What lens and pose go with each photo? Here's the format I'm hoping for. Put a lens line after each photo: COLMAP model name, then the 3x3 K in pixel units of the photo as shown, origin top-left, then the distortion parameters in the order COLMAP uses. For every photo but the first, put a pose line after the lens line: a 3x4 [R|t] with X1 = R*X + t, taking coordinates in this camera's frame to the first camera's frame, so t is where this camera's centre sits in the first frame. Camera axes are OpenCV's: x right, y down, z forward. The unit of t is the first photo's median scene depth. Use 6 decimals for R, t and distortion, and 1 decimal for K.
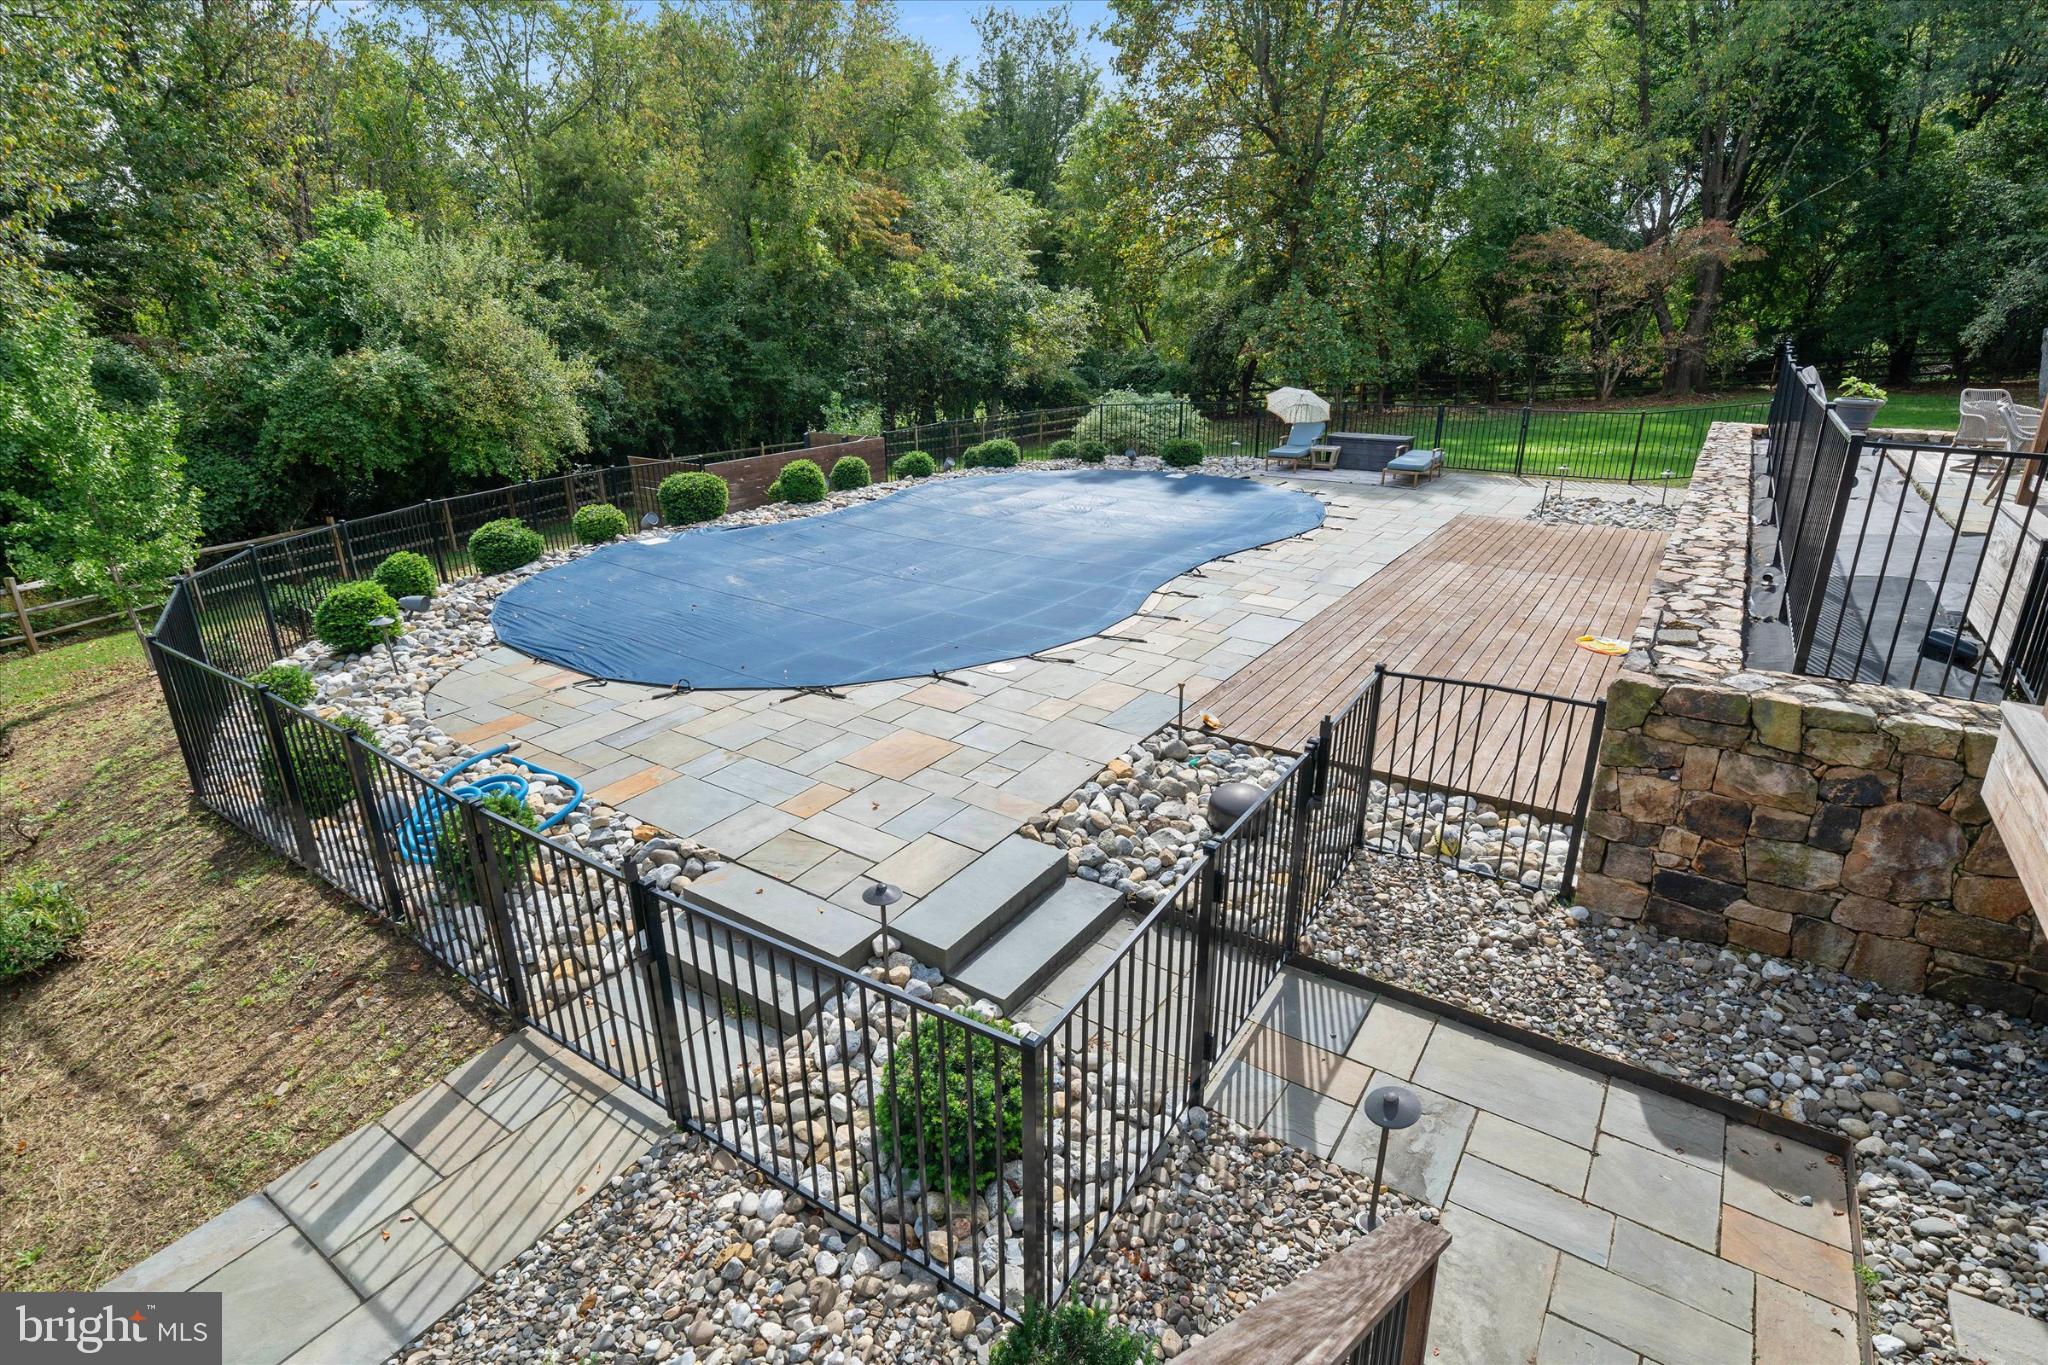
lens RADIAL K [[1004.9, 0, 1024.7], [0, 1004.9, 685.0], [0, 0, 1]] dist [0.001005, 0.000849]
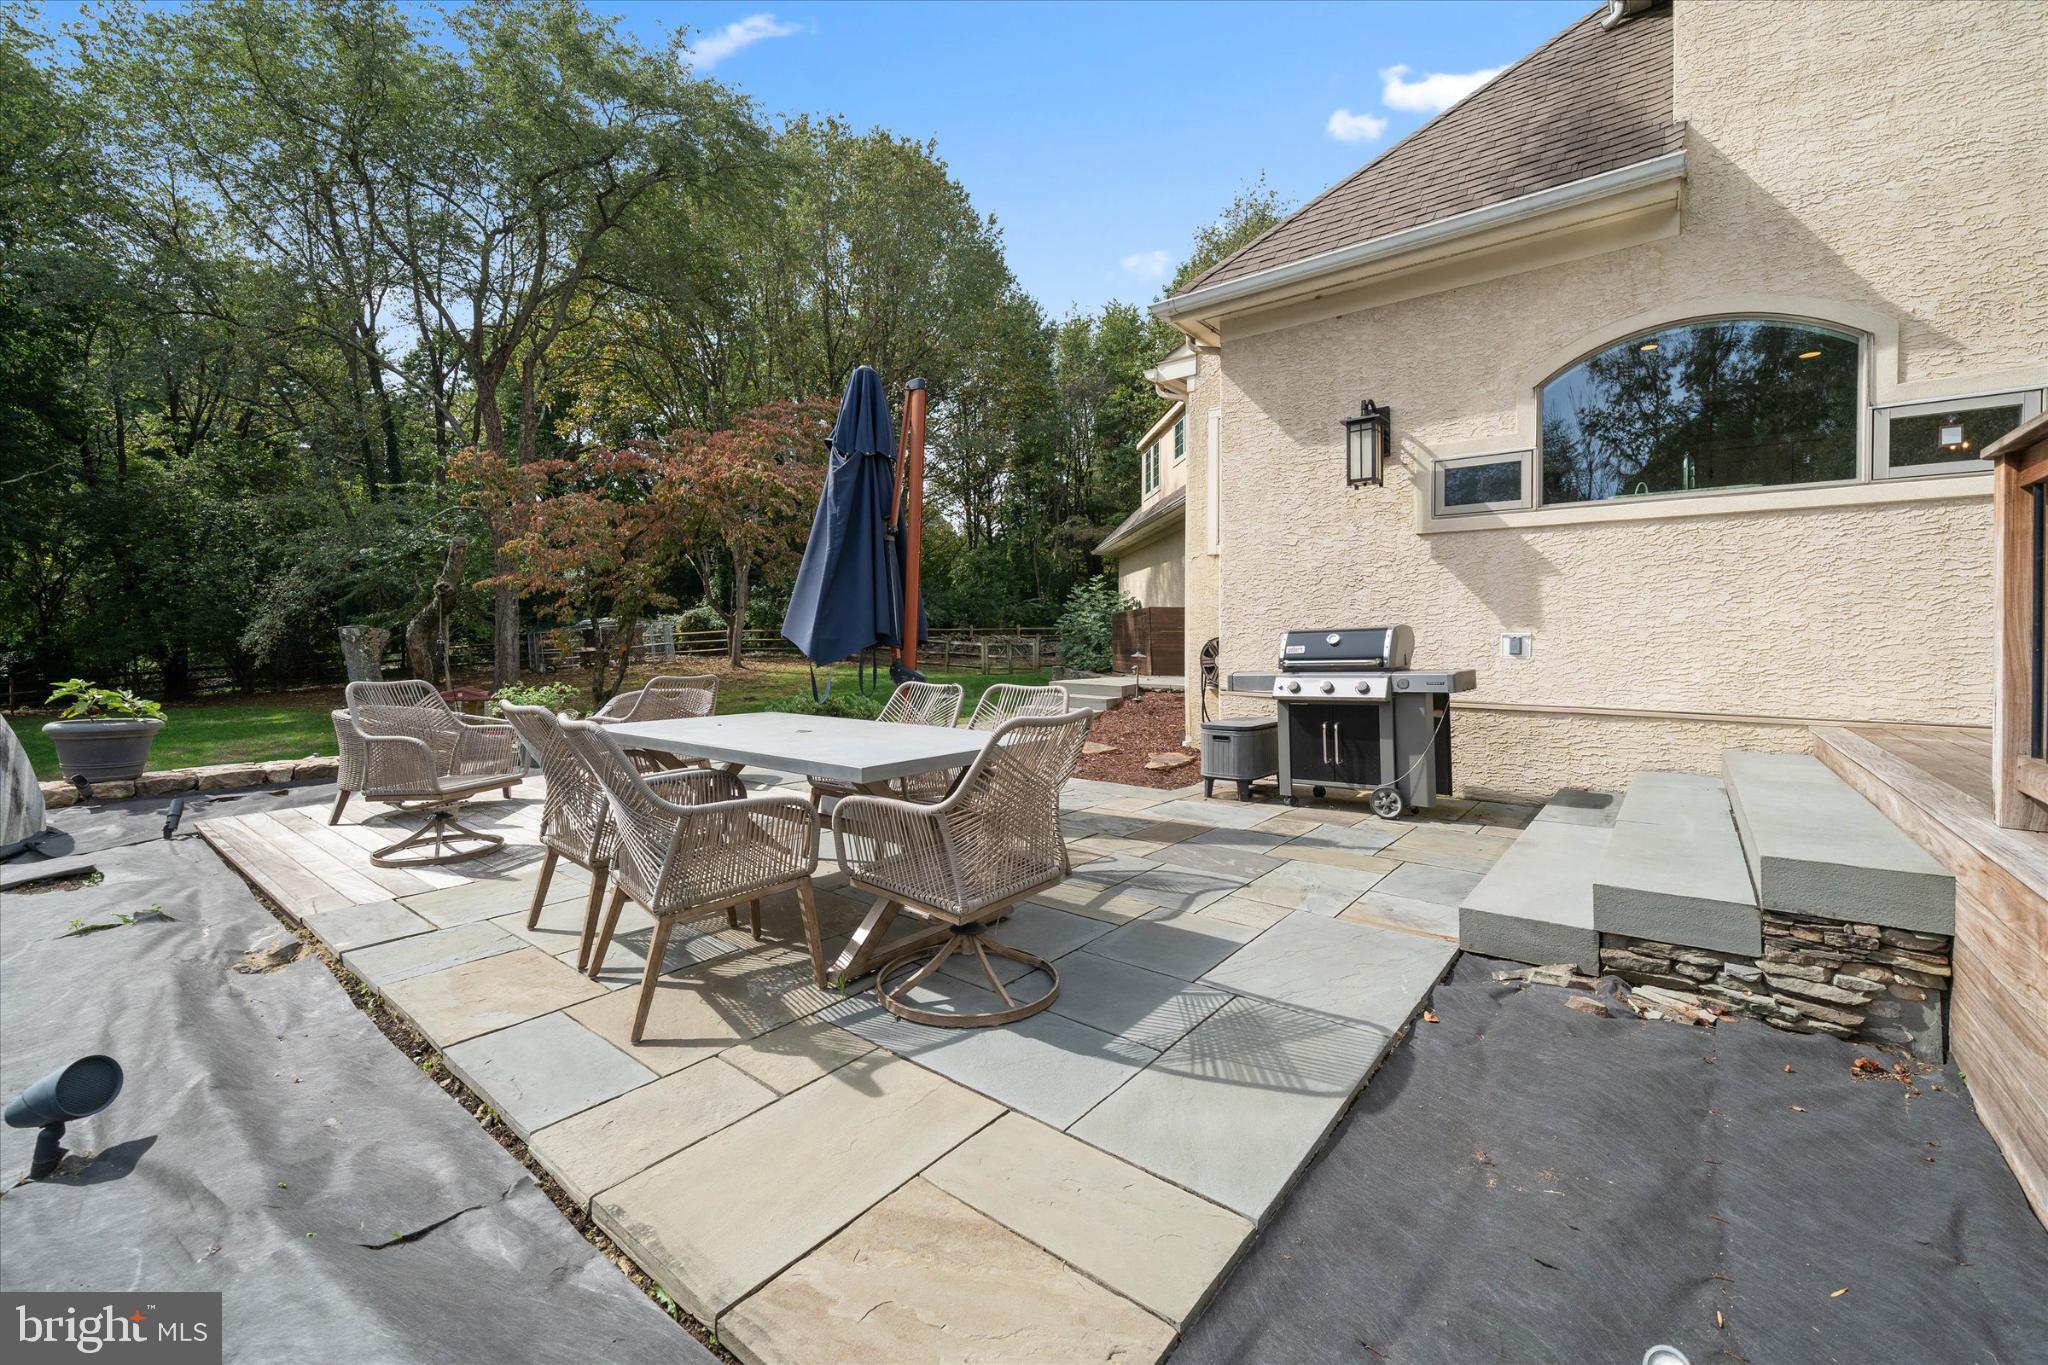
lens RADIAL K [[795.7, 0, 981.1], [0, 795.7, 637.8], [0, 0, 1]] dist [0.000296, 0.000048]
pose [[0.087145, 0.018247, 0.996029, 0.368183], [0.338309, 0.939870, -0.046817, -0.122553], [-0.936991, 0.341045, 0.075732, 0.426989]]
